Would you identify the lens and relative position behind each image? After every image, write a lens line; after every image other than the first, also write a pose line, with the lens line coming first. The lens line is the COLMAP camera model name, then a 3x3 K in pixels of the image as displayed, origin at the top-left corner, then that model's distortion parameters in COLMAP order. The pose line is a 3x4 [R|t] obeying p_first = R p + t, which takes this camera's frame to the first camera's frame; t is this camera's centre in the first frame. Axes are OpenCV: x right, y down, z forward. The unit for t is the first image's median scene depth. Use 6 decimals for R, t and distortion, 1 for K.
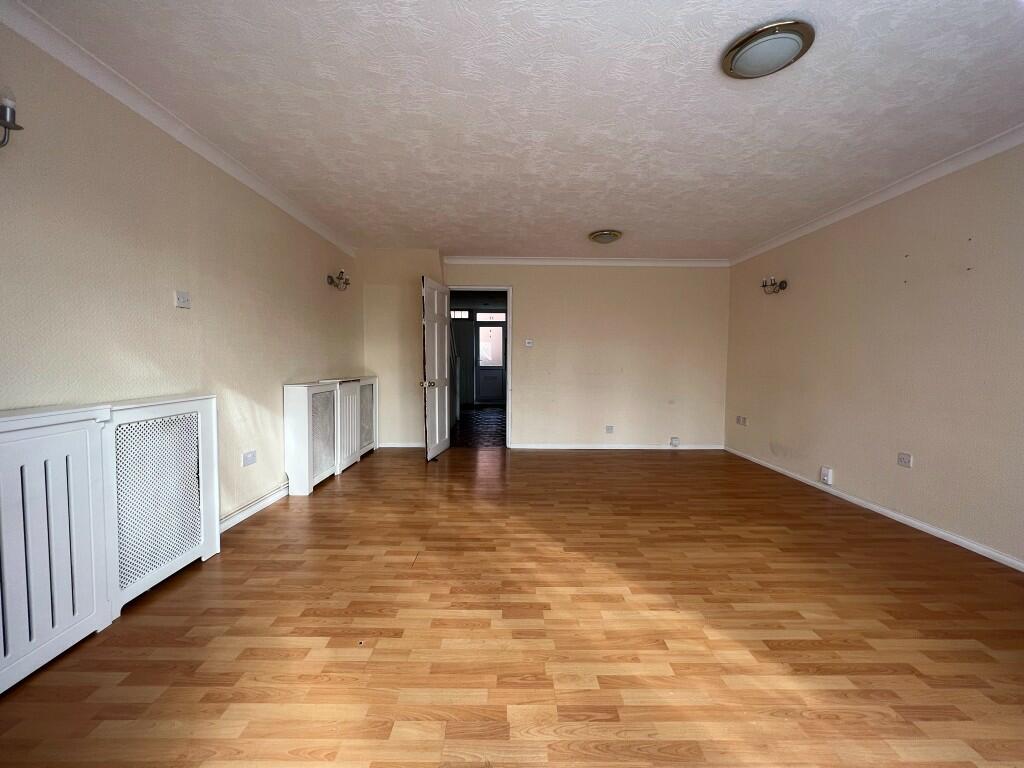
lens RADIAL K [[410.9, 0, 512.3], [0, 410.9, 380.2], [0, 0, 1]] dist [0.009605, -0.000873]
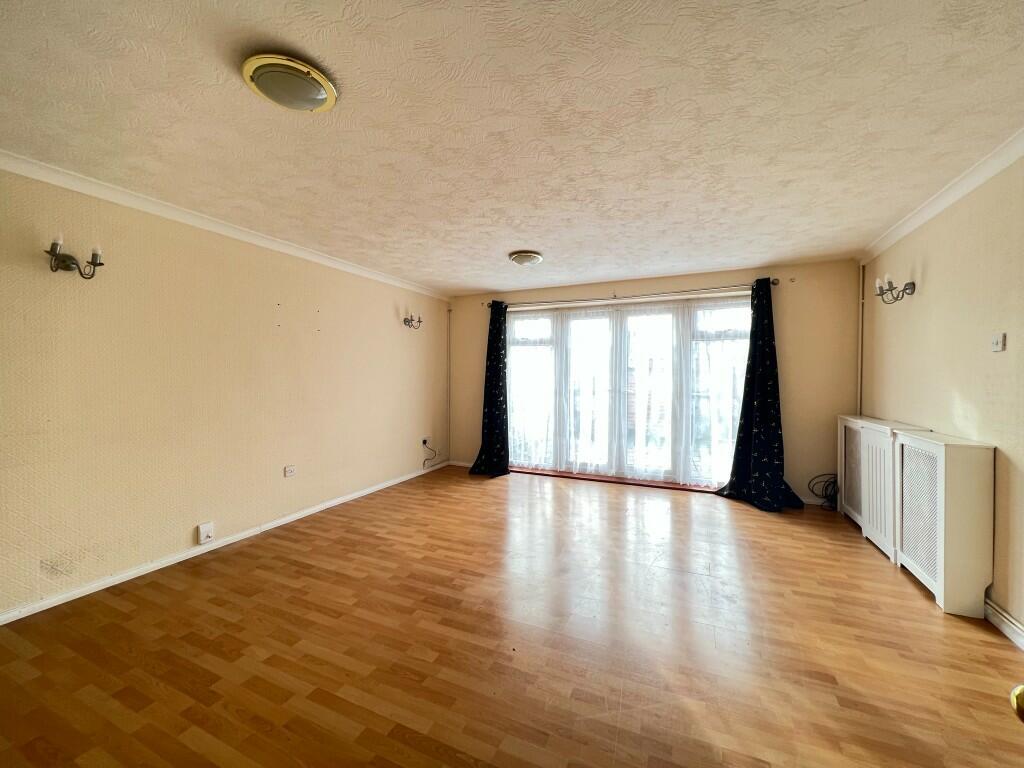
lens RADIAL K [[409.4, 0, 512.8], [0, 409.4, 379.8], [0, 0, 1]] dist [-0.004191, 0.001016]
pose [[-0.908514, -0.012257, 0.417674, -0.174976], [0.011158, 0.998502, 0.053572, -0.146167], [-0.417705, 0.053332, -0.907016, 1.926370]]
